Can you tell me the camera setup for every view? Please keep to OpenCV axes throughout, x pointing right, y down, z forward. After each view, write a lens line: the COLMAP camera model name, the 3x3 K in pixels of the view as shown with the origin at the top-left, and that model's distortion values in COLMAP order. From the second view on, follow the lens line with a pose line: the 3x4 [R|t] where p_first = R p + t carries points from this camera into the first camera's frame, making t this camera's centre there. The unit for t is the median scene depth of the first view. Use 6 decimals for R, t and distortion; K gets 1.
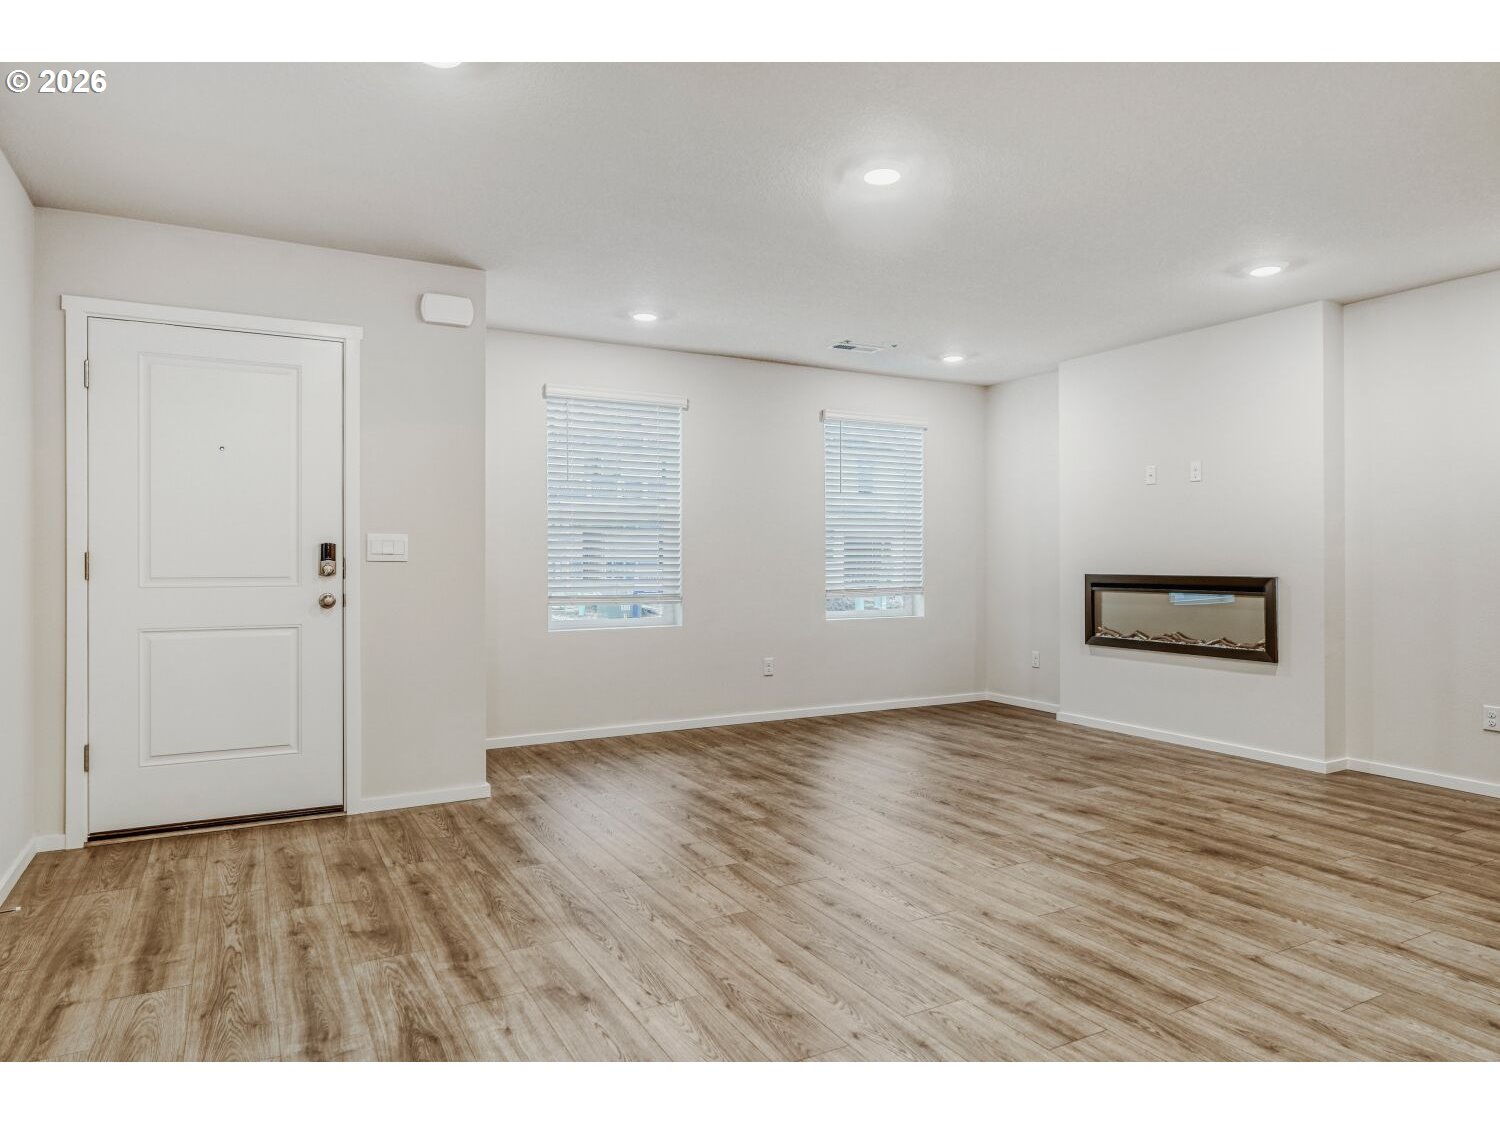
lens RADIAL K [[922.7, 0, 750.0], [0, 922.7, 562.5], [0, 0, 1]] dist [-0.002325, -0.001228]
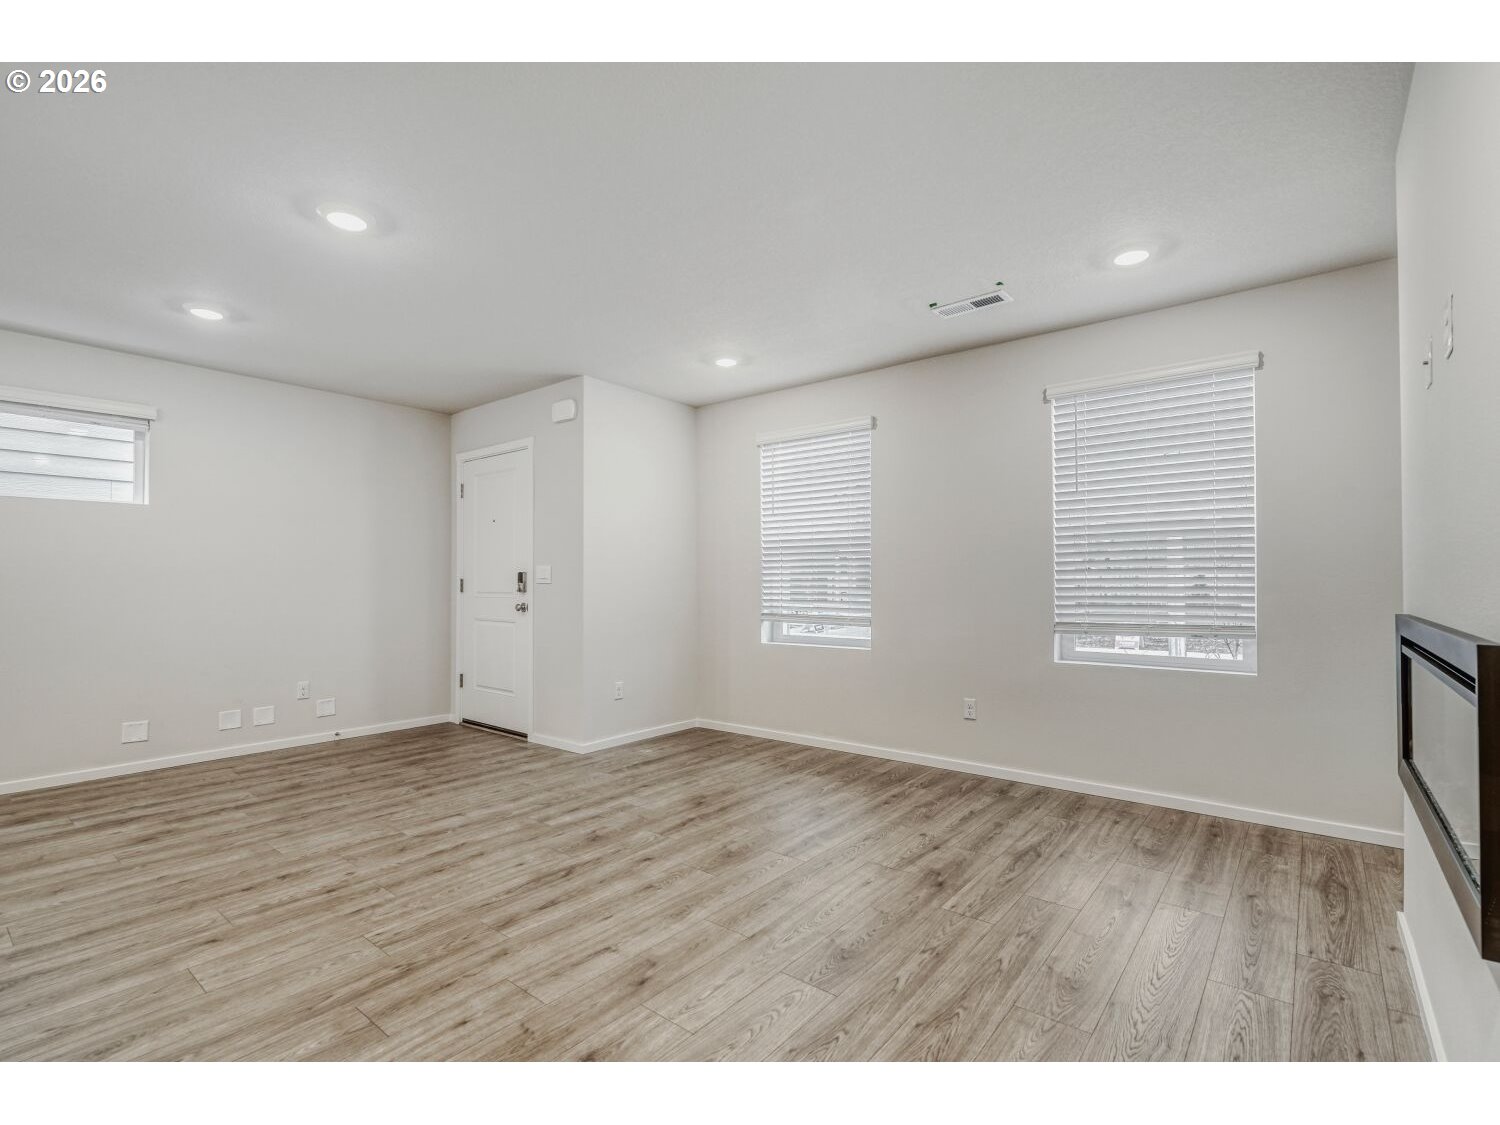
lens RADIAL K [[700.6, 0, 761.7], [0, 700.6, 577.3], [0, 0, 1]] dist [-0.002150, -0.000766]
pose [[0.386357, -0.006029, -0.922330, 0.705178], [-0.003363, 0.999963, -0.007945, -0.002600], [0.922343, 0.006172, 0.386322, 0.750603]]
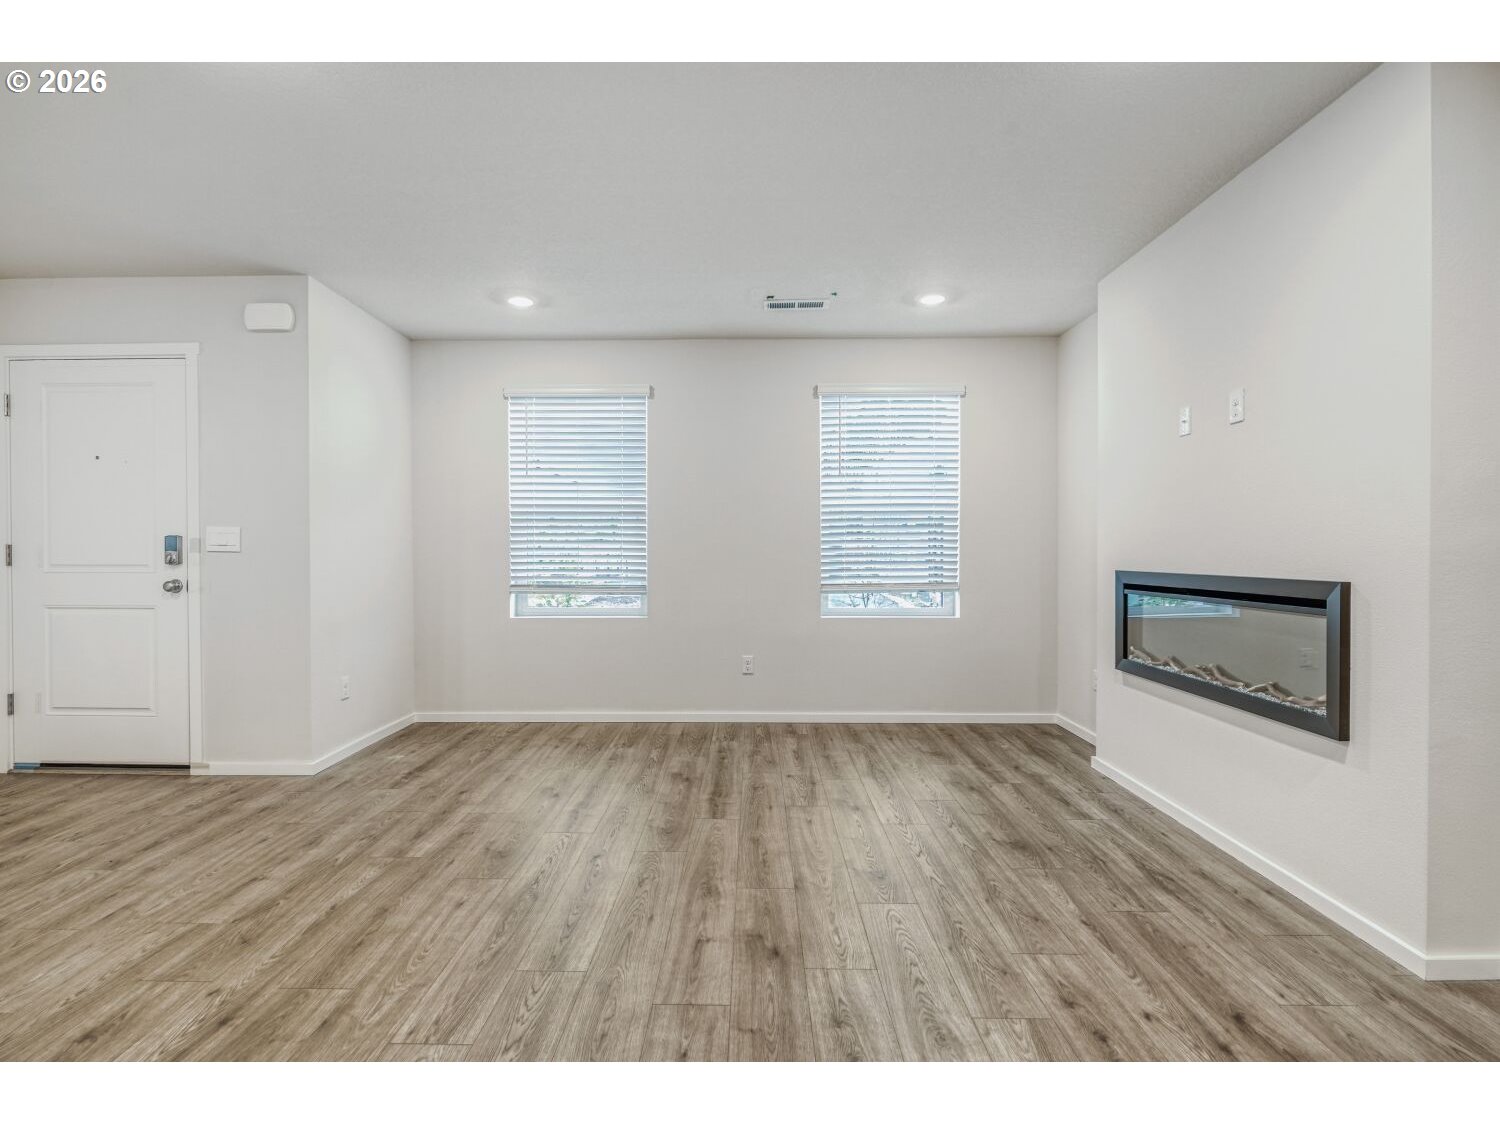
lens RADIAL K [[706.2, 0, 750.0], [0, 706.2, 562.5], [0, 0, 1]] dist [-0.005717, -0.000885]
pose [[0.870597, 0.008599, -0.491921, 0.488386], [-0.002202, 0.999905, 0.013582, -0.000888], [0.491991, -0.010742, 0.870534, 0.487988]]
